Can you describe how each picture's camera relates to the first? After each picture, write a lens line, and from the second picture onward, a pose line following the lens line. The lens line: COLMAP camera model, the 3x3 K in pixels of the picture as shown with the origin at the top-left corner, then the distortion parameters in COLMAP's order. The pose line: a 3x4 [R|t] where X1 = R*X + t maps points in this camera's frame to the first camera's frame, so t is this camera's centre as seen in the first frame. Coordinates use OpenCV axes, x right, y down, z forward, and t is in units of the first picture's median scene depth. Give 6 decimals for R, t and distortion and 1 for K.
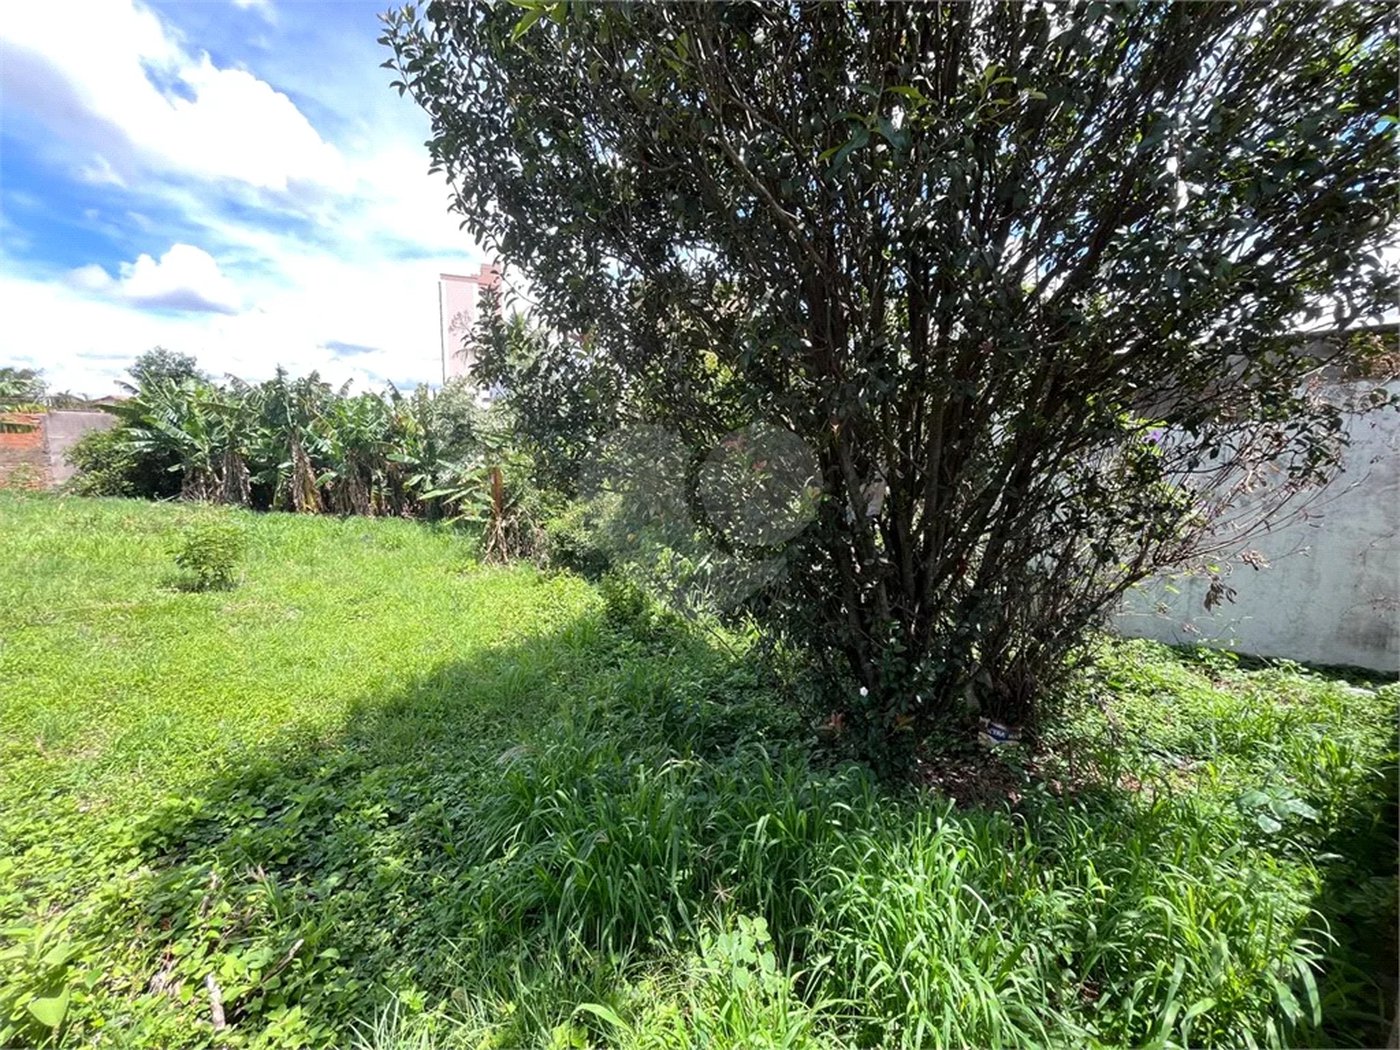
lens RADIAL K [[564.8, 0, 694.0], [0, 564.8, 526.9], [0, 0, 1]] dist [0.001664, -0.002184]
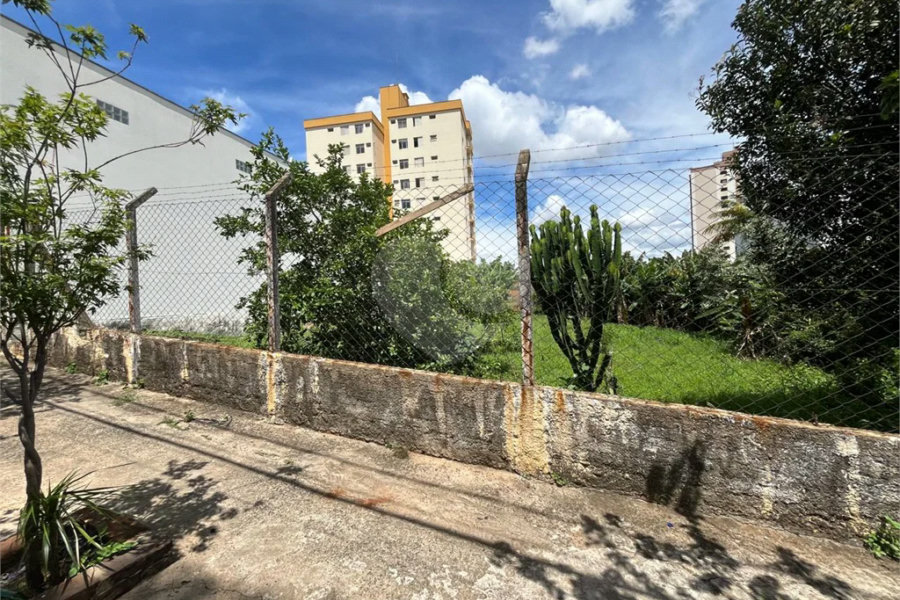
lens RADIAL K [[364.2, 0, 449.8], [0, 364.2, 299.3], [0, 0, 1]] dist [-0.003805, 0.001333]
pose [[0.541111, -0.027864, -0.840490, 0.167587], [-0.060388, 0.995583, -0.071884, 0.068277], [0.838780, 0.089653, 0.537038, -0.708025]]
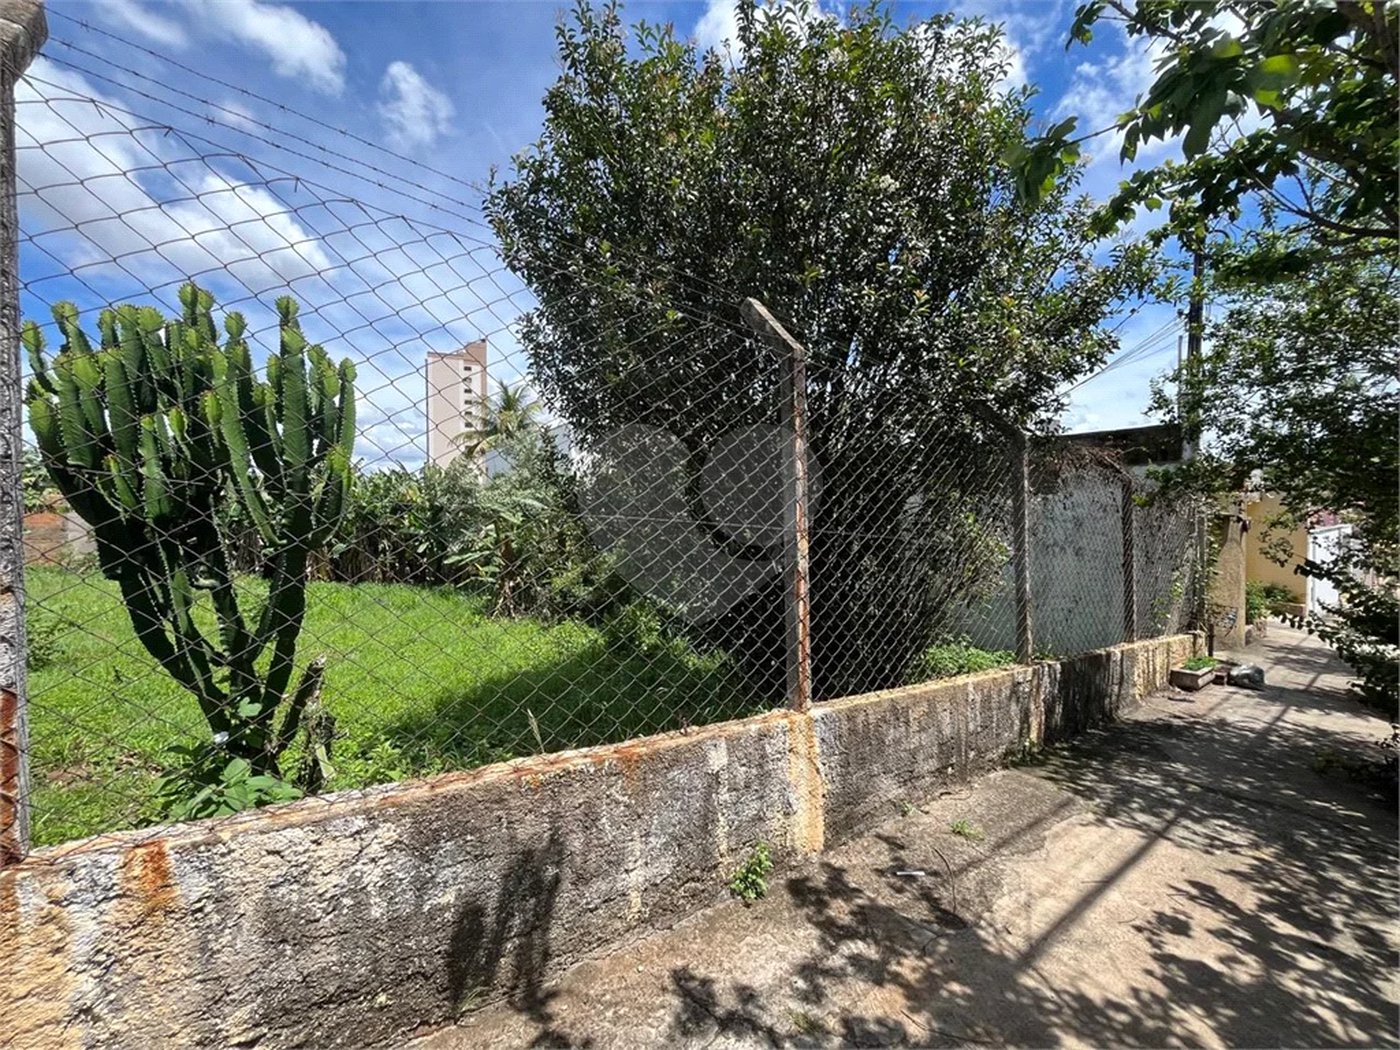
lens RADIAL K [[564.8, 0, 696.1], [0, 564.8, 523.1], [0, 0, 1]] dist [0.001664, -0.002184]
pose [[0.999078, -0.019434, 0.038277, 0.009212], [0.023853, 0.992654, -0.118615, 0.049178], [-0.035691, 0.119419, 0.992202, -0.515049]]
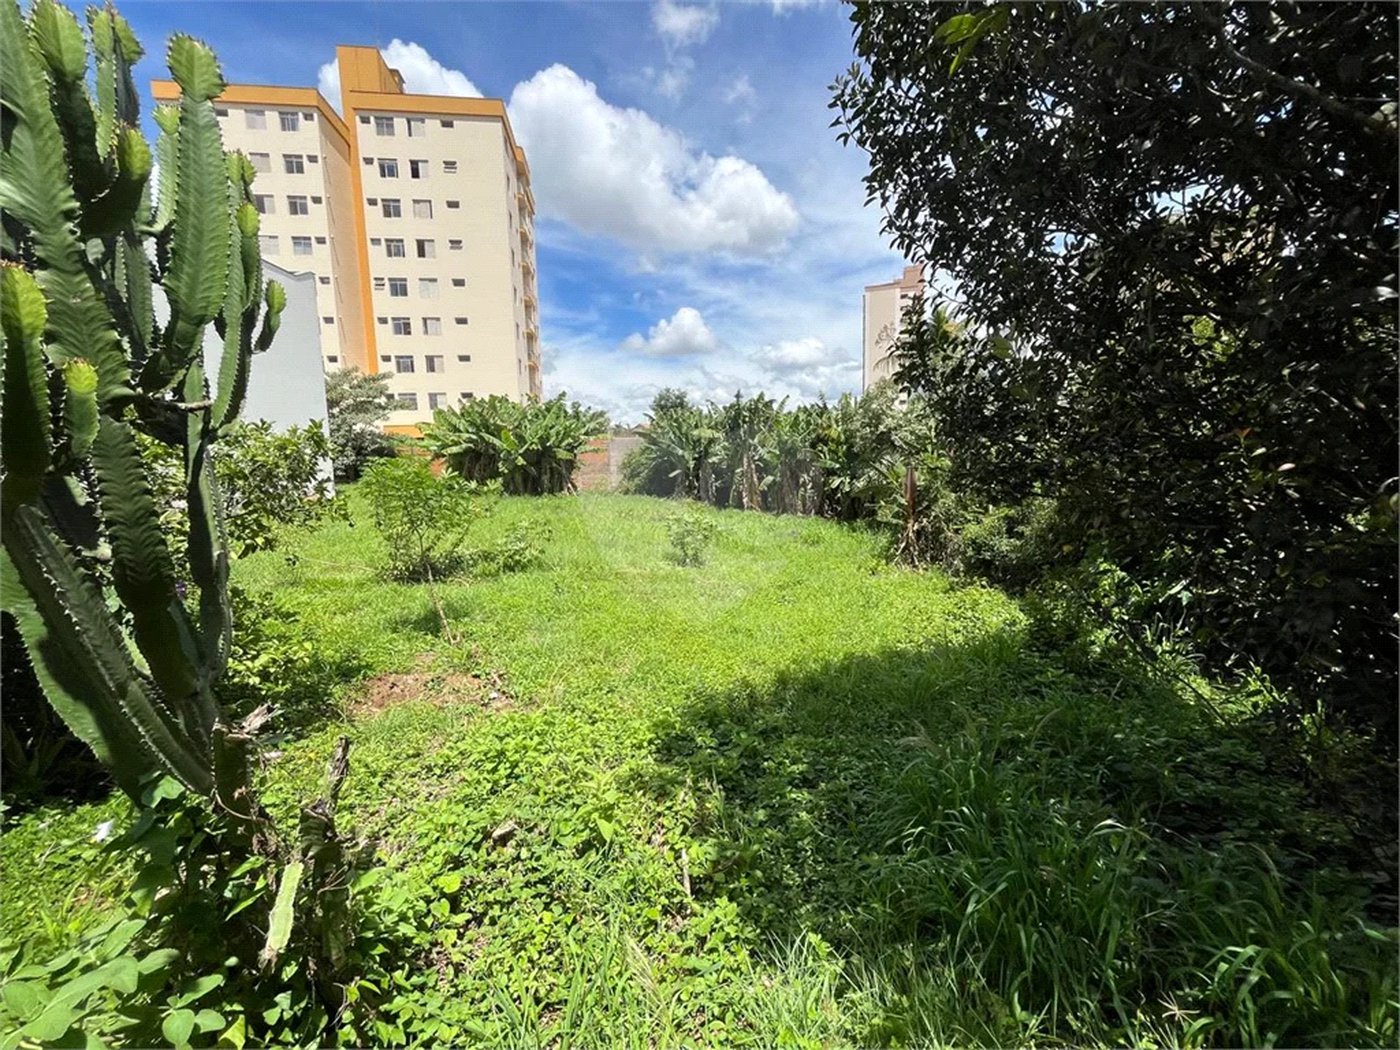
lens RADIAL K [[564.8, 0, 698.4], [0, 564.8, 520.8], [0, 0, 1]] dist [0.001664, -0.002184]
pose [[0.769816, 0.040155, -0.637001, 0.002192], [-0.048861, 0.998798, 0.003913, -0.002105], [0.636392, 0.028112, 0.770853, -0.021028]]
